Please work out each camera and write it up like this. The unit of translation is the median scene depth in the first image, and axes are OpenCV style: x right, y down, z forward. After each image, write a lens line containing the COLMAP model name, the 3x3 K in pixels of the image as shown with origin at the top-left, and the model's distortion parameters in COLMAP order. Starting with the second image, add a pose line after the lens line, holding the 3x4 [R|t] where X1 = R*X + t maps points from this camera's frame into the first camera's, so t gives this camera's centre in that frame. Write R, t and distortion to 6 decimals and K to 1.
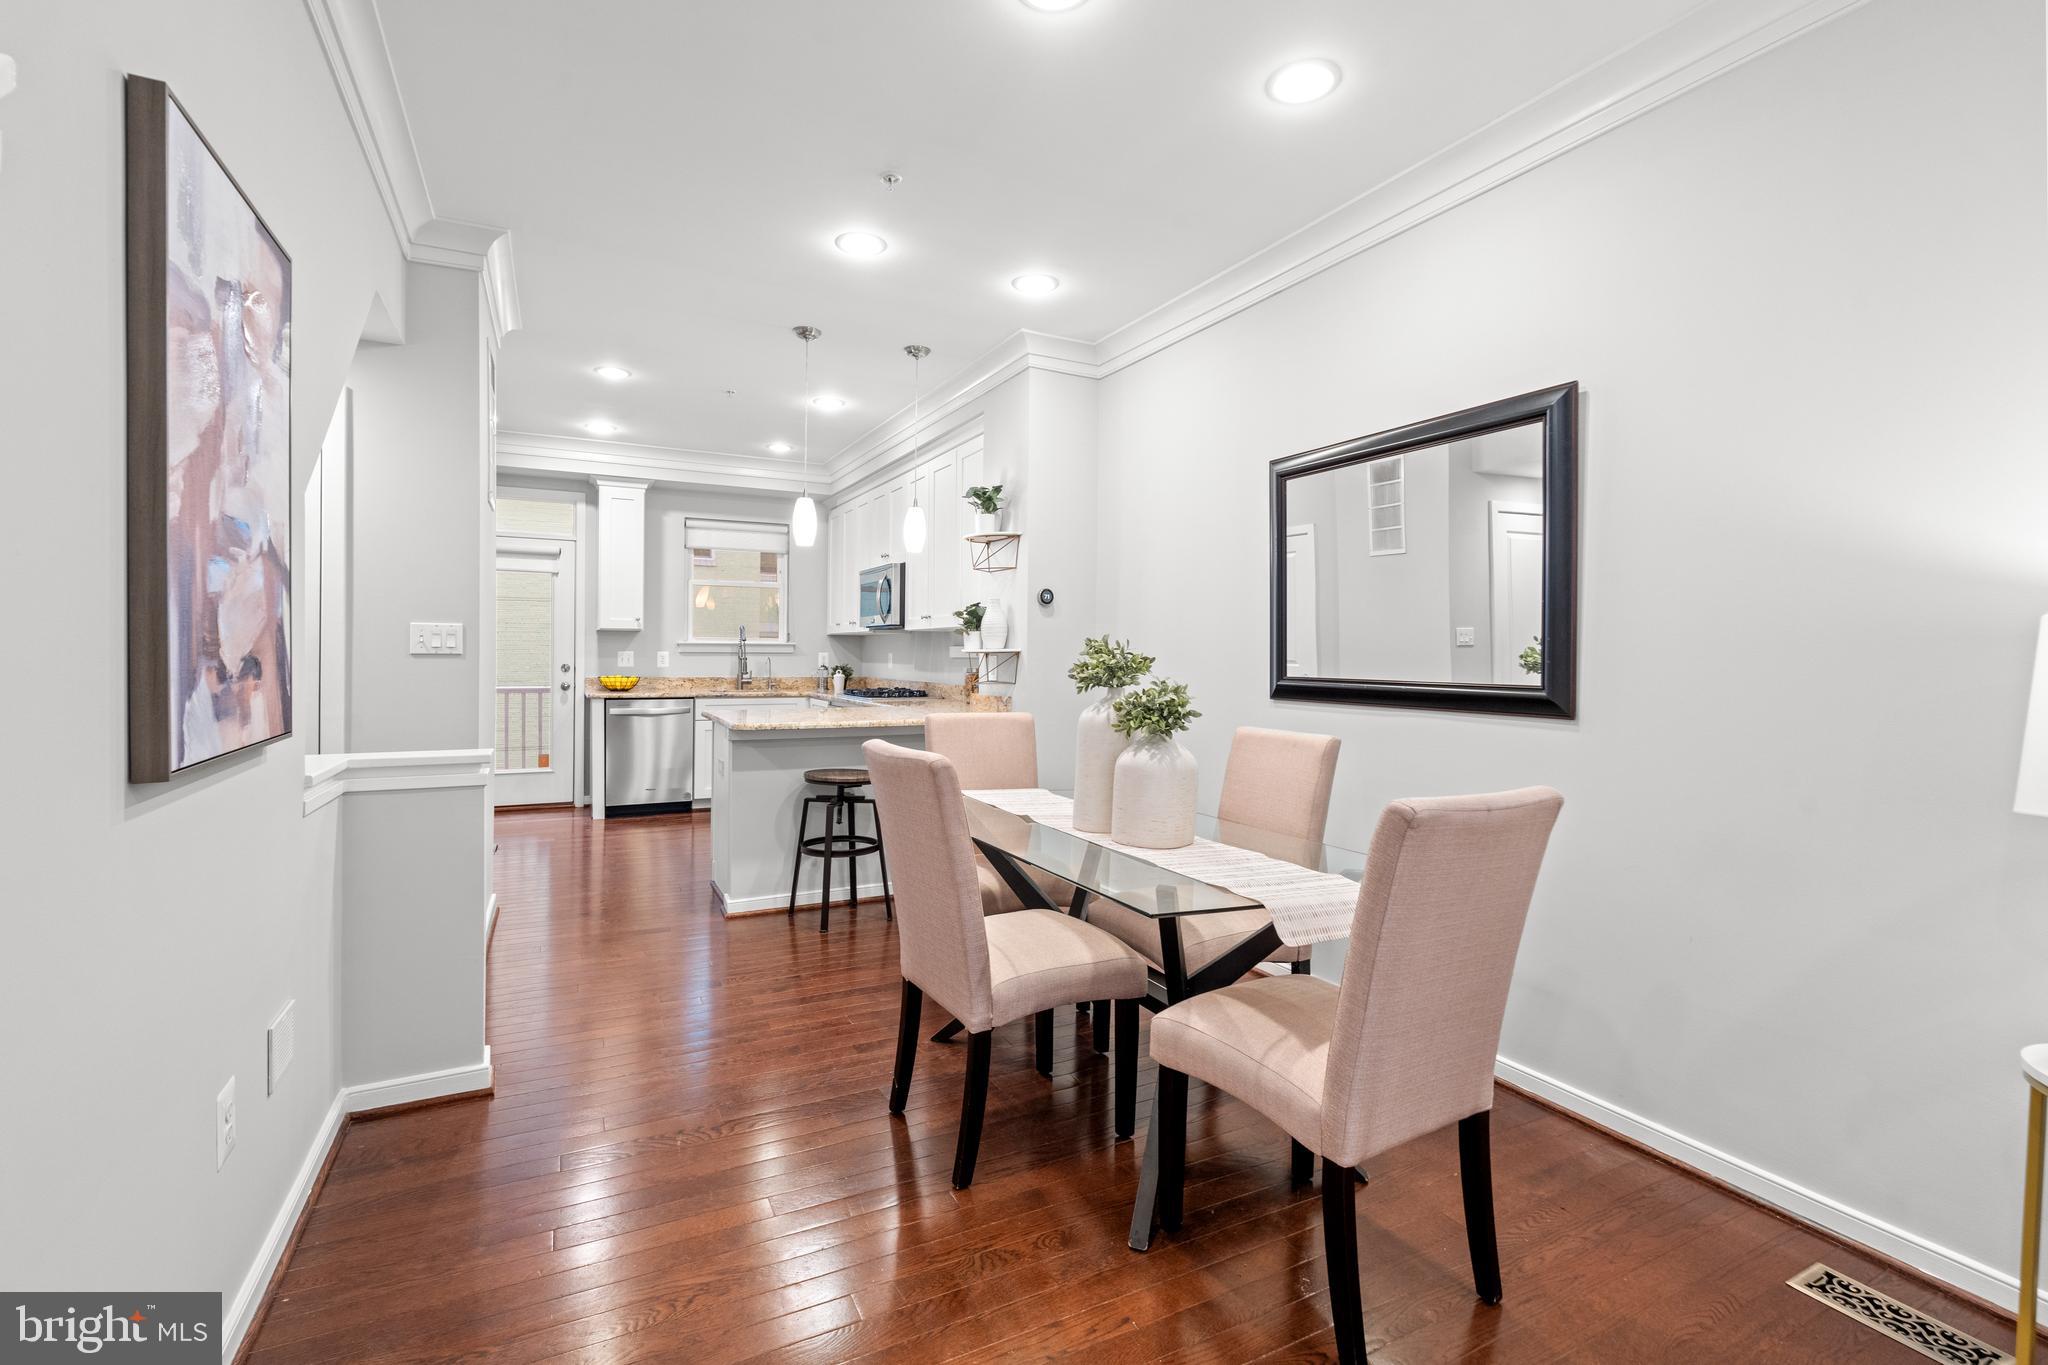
lens RADIAL K [[904.4, 0, 1017.6], [0, 904.4, 664.2], [0, 0, 1]] dist [-0.004517, 0.001786]
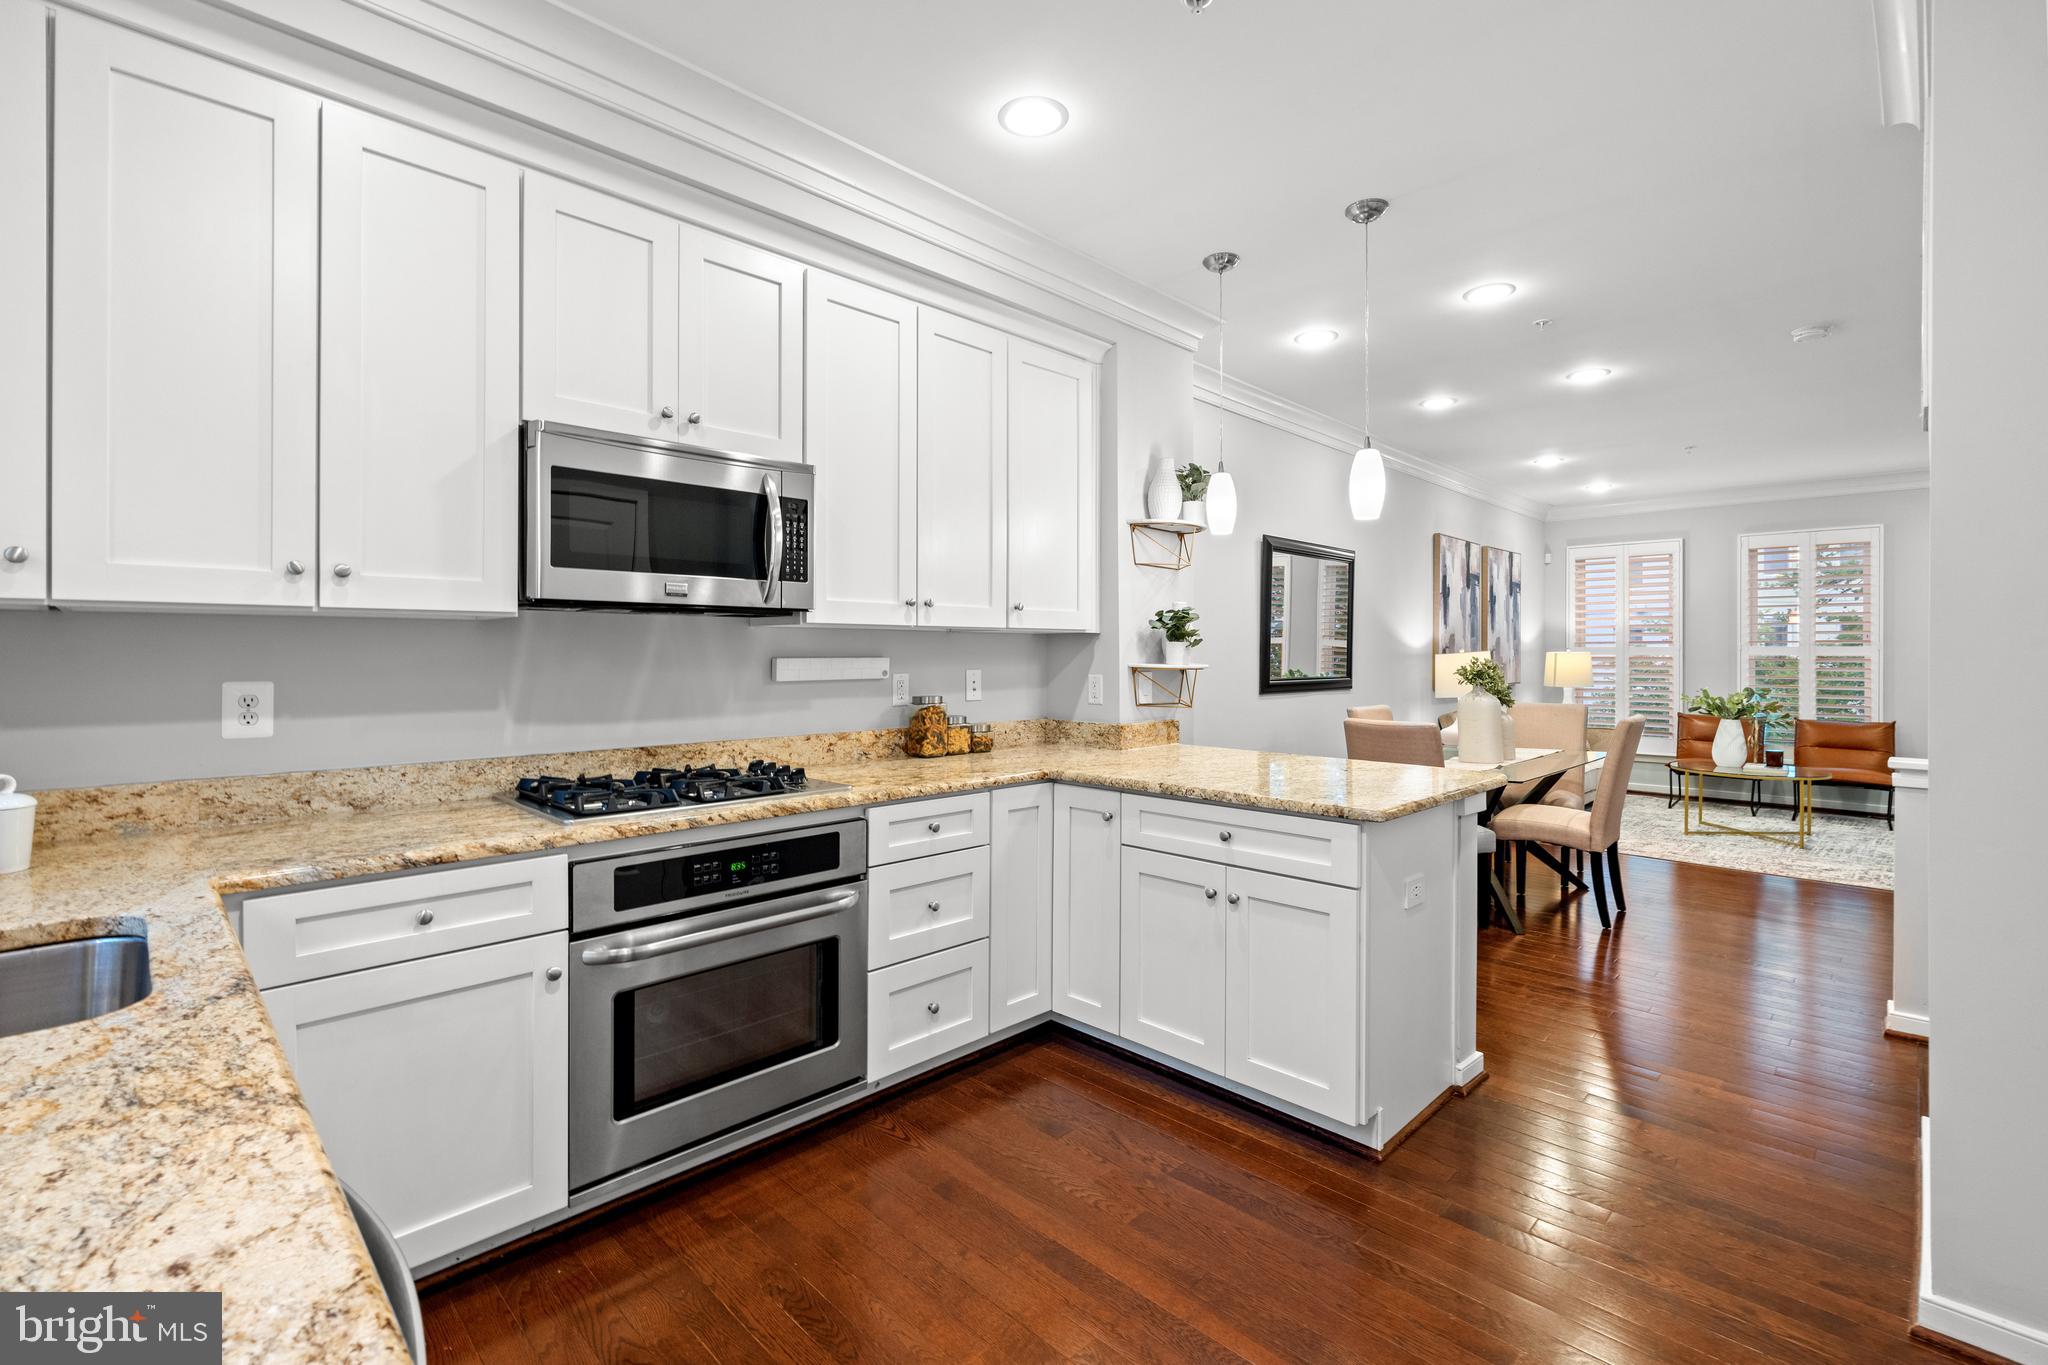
lens RADIAL K [[904.4, 0, 1027.5], [0, 904.4, 659.6], [0, 0, 1]] dist [-0.004517, 0.001786]
pose [[-0.308571, -0.018354, 0.951024, -0.774131], [0.004284, 0.999777, 0.020685, -0.038593], [-0.951192, 0.010457, -0.308423, 1.393255]]
